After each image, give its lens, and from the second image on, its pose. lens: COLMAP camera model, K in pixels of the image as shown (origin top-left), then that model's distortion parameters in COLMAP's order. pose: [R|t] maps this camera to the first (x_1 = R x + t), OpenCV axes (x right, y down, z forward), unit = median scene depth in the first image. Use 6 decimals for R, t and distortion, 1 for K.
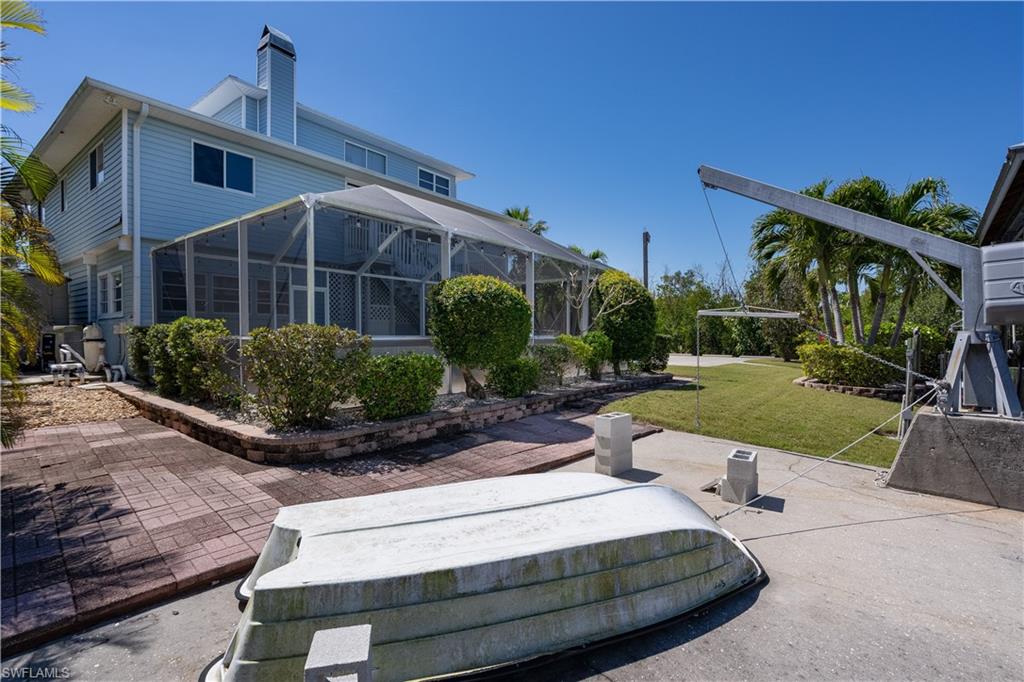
lens RADIAL K [[468.5, 0, 516.6], [0, 468.5, 336.0], [0, 0, 1]] dist [-0.002258, 0.000210]
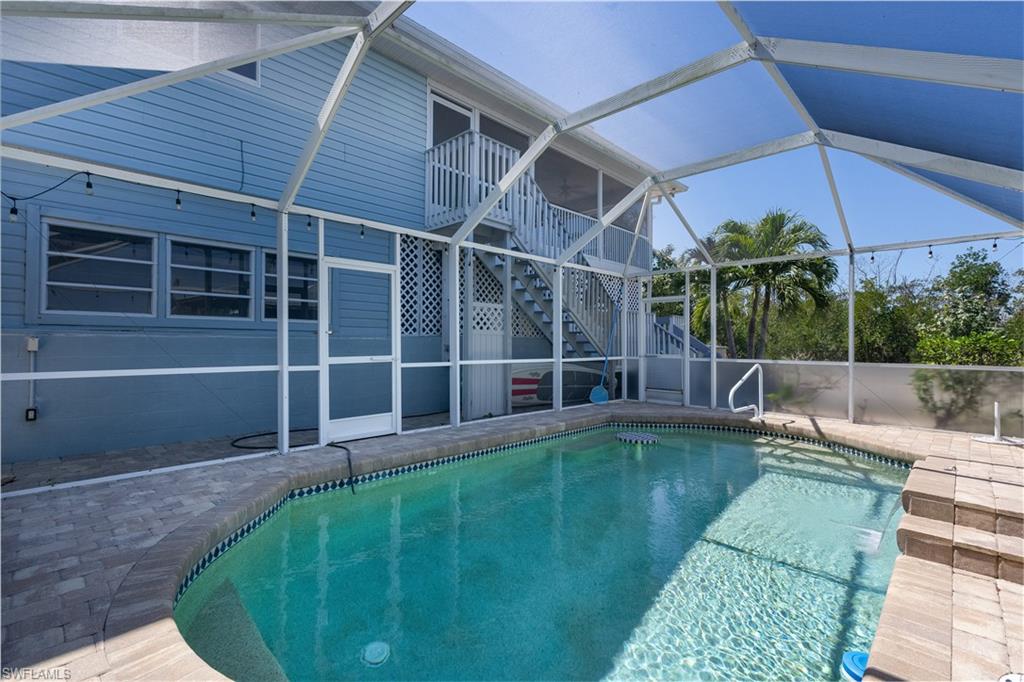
lens RADIAL K [[468.5, 0, 512.9], [0, 468.5, 341.1], [0, 0, 1]] dist [-0.002258, 0.000210]
pose [[0.991457, -0.005557, -0.130317, -0.197295], [0.003691, 0.999887, -0.014557, -0.014528], [0.130383, 0.013951, 0.991366, 0.474543]]
